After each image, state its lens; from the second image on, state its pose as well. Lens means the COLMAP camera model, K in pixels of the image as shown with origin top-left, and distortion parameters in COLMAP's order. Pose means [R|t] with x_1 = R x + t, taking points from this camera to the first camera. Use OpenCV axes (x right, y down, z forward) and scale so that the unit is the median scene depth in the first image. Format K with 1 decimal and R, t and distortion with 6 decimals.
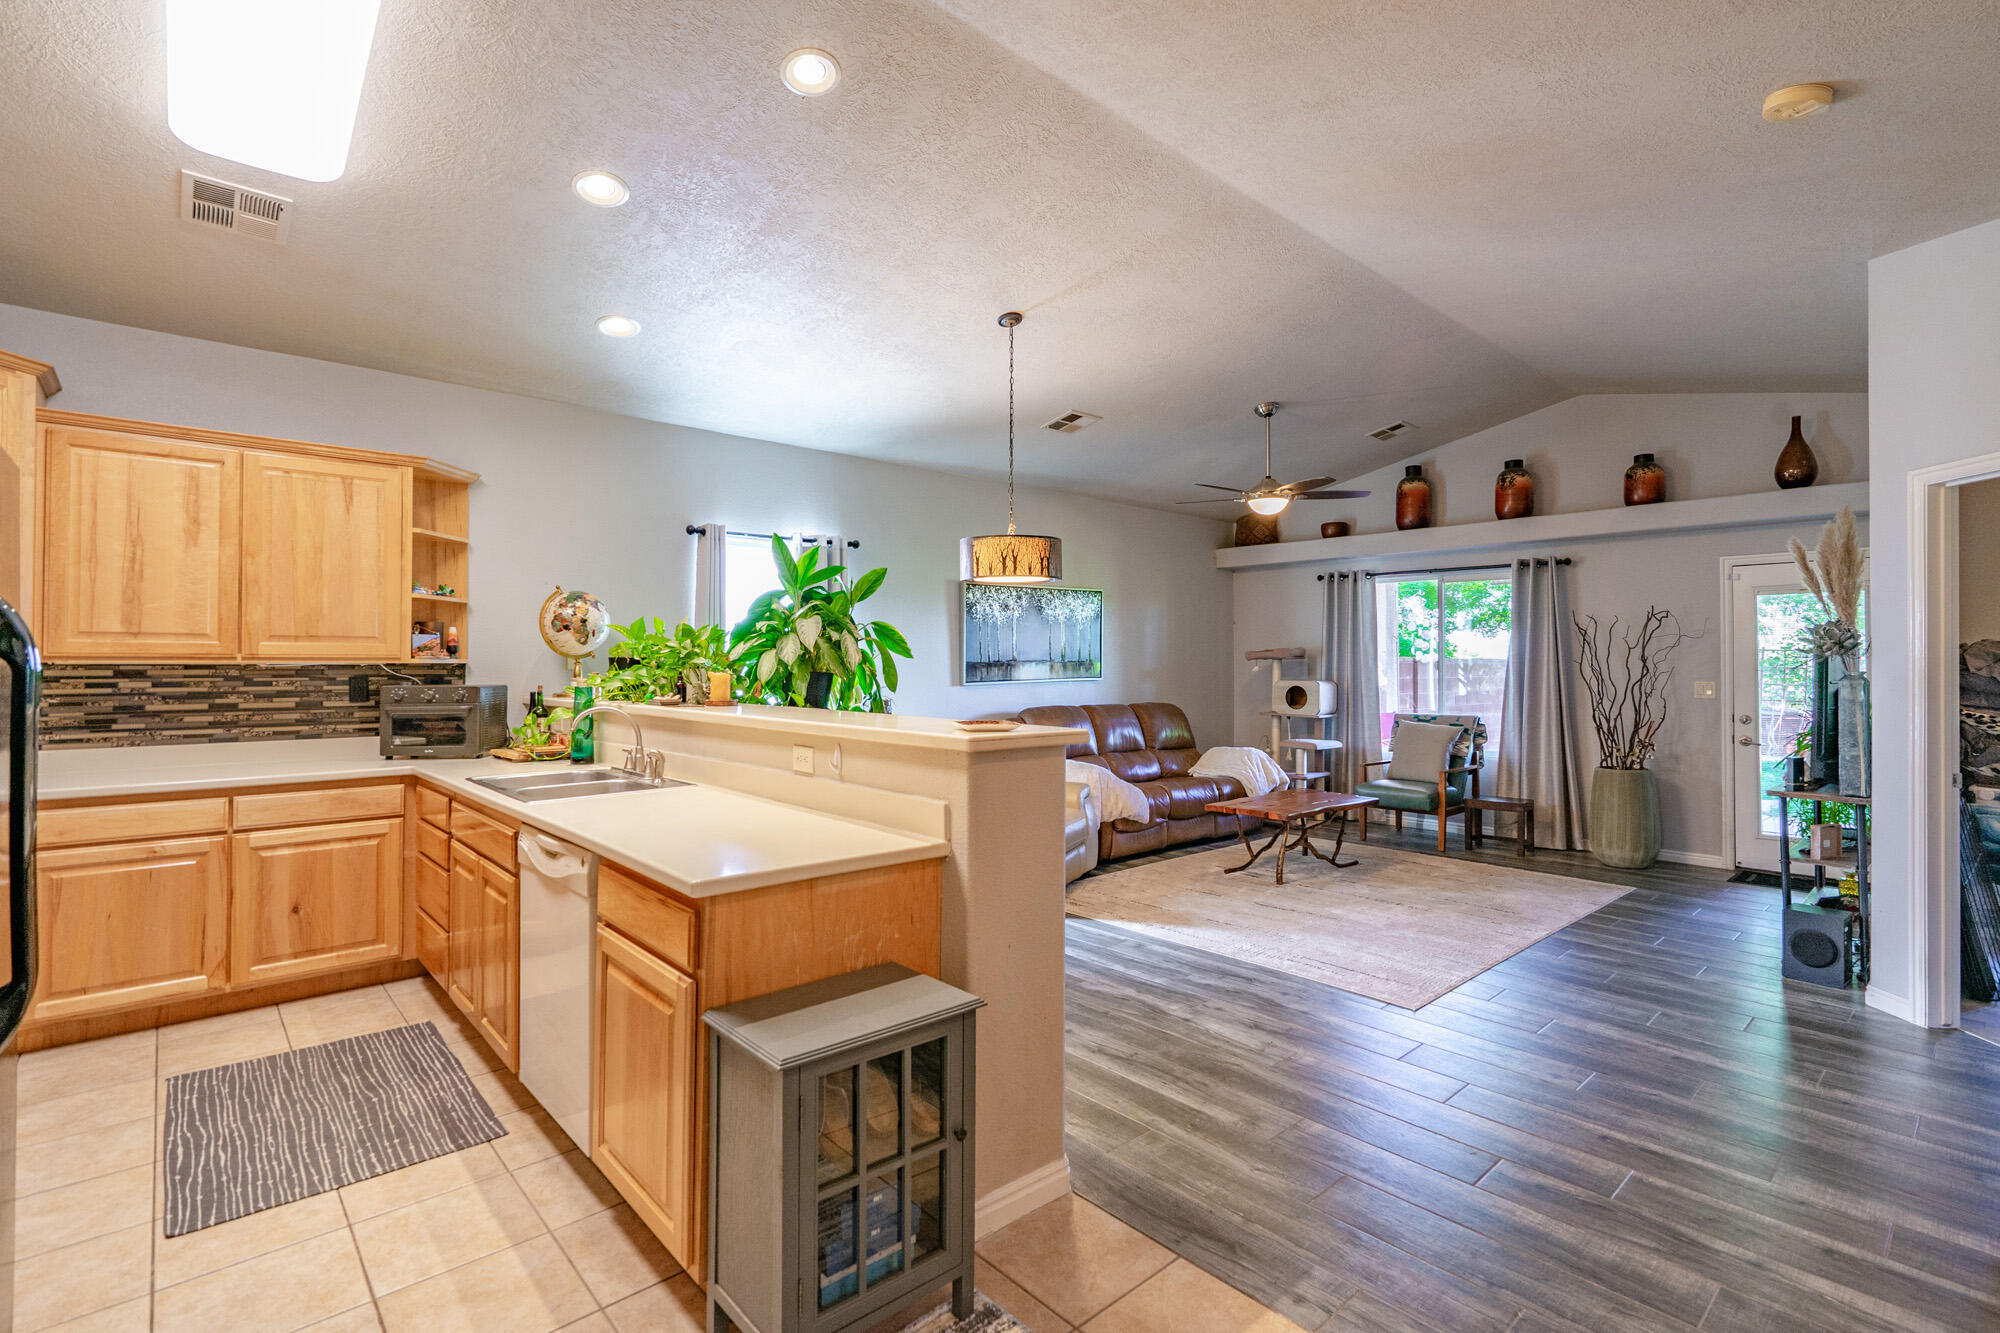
lens RADIAL K [[1010.6, 0, 888.1], [0, 1010.6, 647.9], [0, 0, 1]] dist [0.001841, 0.000509]
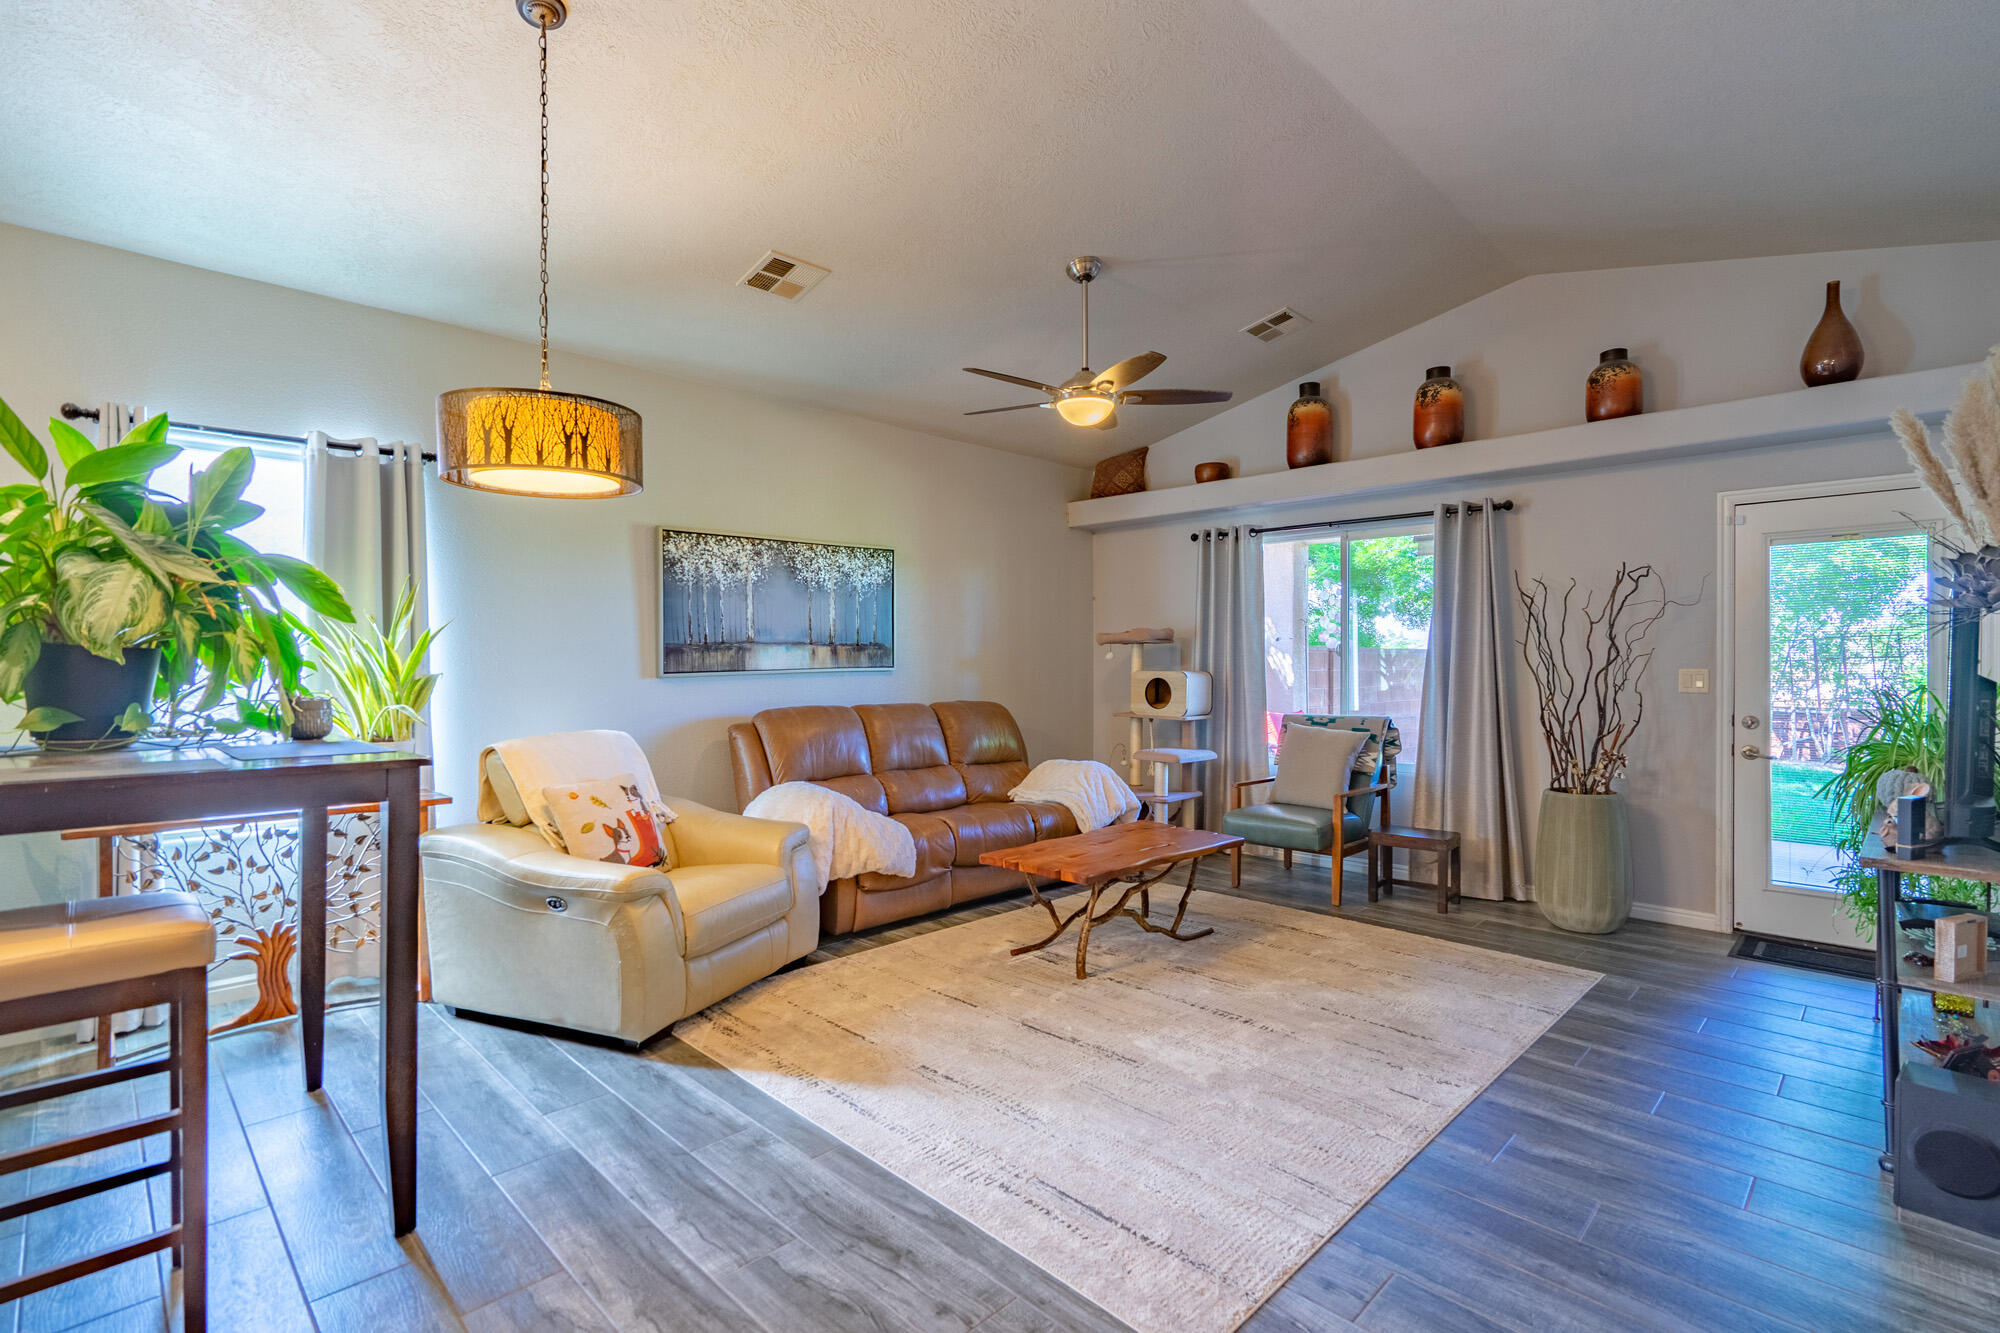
lens RADIAL K [[992.7, 0, 900.8], [0, 992.7, 663.5], [0, 0, 1]] dist [-0.002533, -0.000271]
pose [[0.998823, -0.001827, 0.048468, 0.204598], [0.001018, 0.999860, 0.016720, 0.016404], [-0.048492, -0.016651, 0.998685, 0.313307]]
